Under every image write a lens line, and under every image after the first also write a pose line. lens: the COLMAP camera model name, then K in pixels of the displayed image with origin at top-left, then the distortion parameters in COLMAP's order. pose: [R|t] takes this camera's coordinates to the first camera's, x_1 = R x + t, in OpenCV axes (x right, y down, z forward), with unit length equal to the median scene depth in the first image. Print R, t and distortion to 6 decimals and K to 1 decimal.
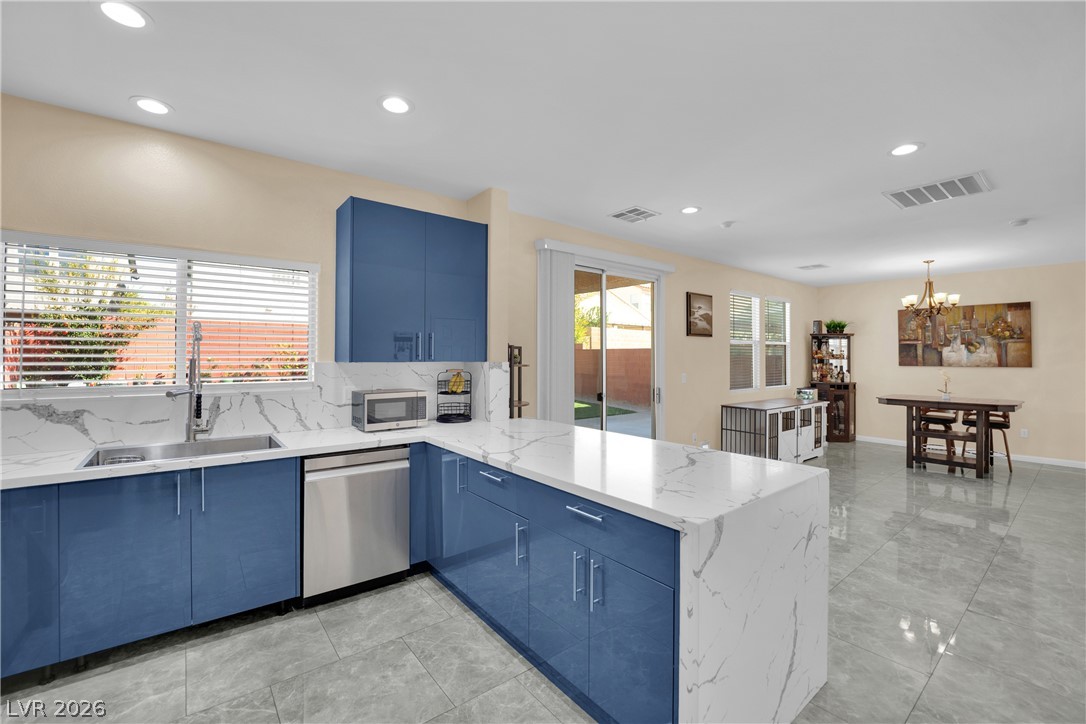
lens RADIAL K [[447.7, 0, 538.1], [0, 447.7, 353.7], [0, 0, 1]] dist [-0.016132, -0.002368]
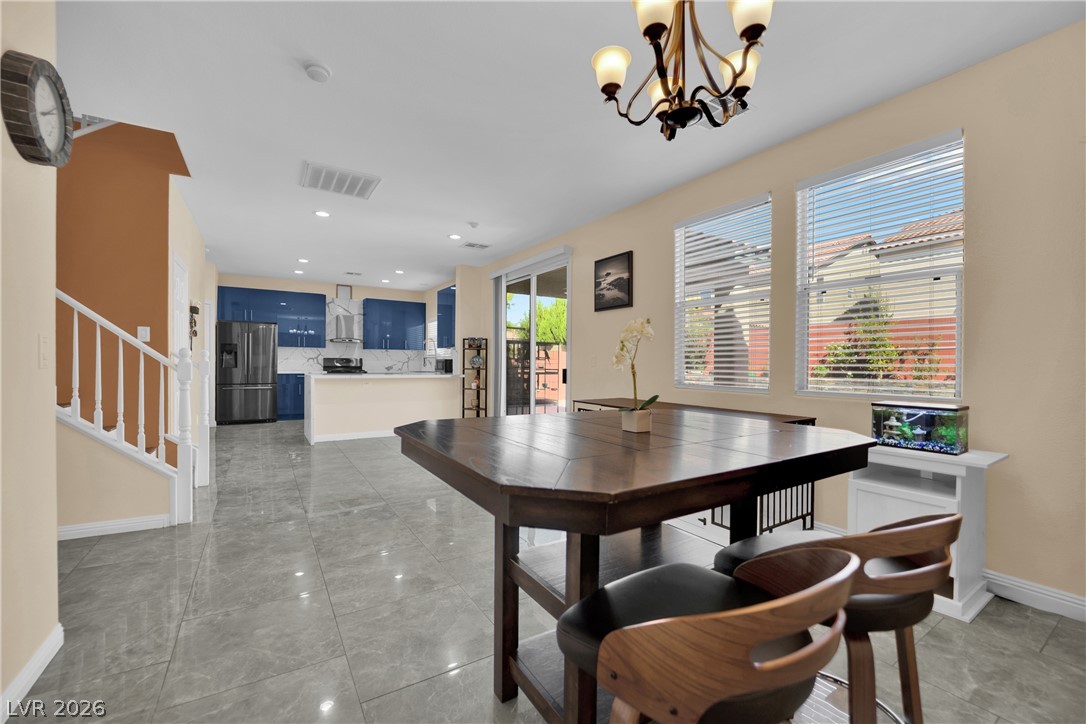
lens RADIAL K [[447.7, 0, 543.1], [0, 447.7, 369.6], [0, 0, 1]] dist [-0.016132, -0.002368]
pose [[-0.096918, 0.011421, -0.995227, 1.187044], [-0.001417, 0.999932, 0.011613, 0.060710], [0.995291, 0.002536, -0.096895, 0.965838]]
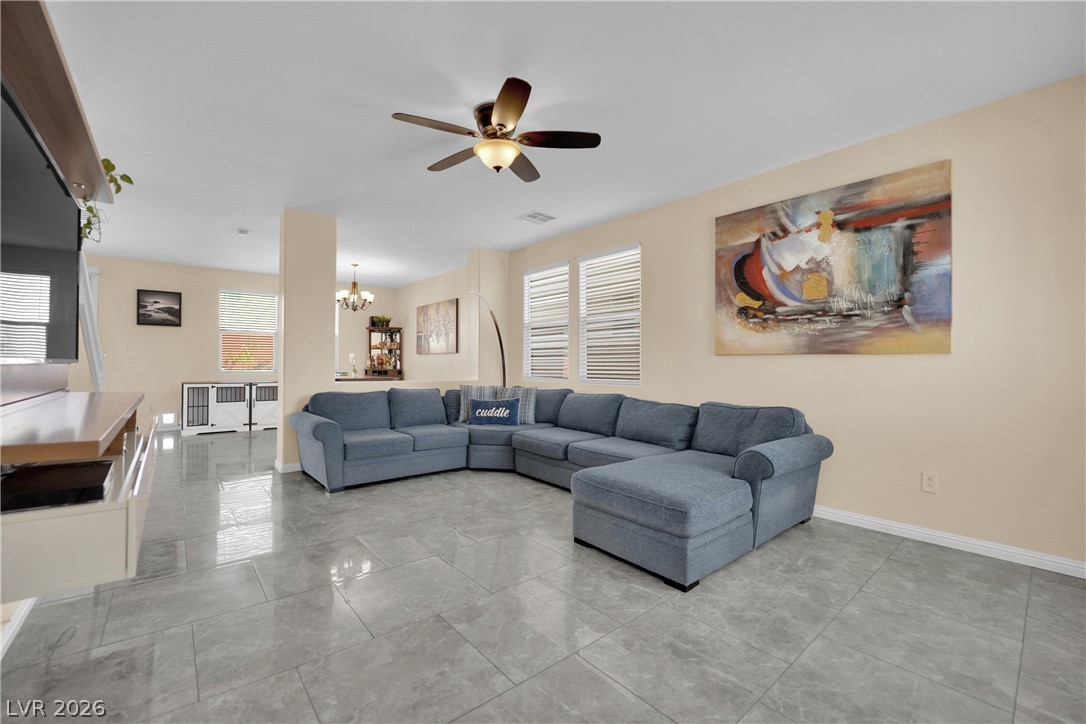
lens RADIAL K [[447.7, 0, 535.1], [0, 447.7, 360.5], [0, 0, 1]] dist [-0.016132, -0.002368]
pose [[0.999696, 0.004125, 0.024297, 1.388942], [-0.004137, 0.999991, 0.000450, 0.053398], [-0.024295, -0.000551, 0.999705, -0.249405]]
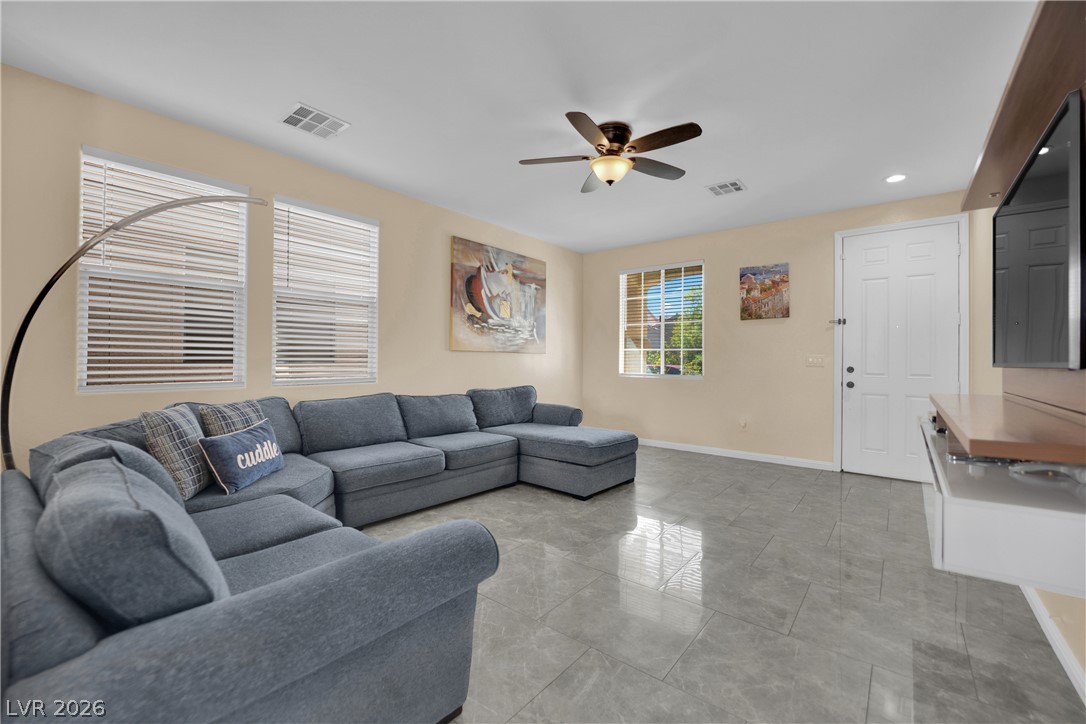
lens RADIAL K [[447.7, 0, 542.3], [0, 447.7, 362.7], [0, 0, 1]] dist [-0.016132, -0.002368]
pose [[-0.219620, -0.012572, 0.975505, 0.844468], [-0.019777, 0.999769, 0.008432, 0.055679], [-0.975385, -0.017441, -0.219818, 0.447432]]
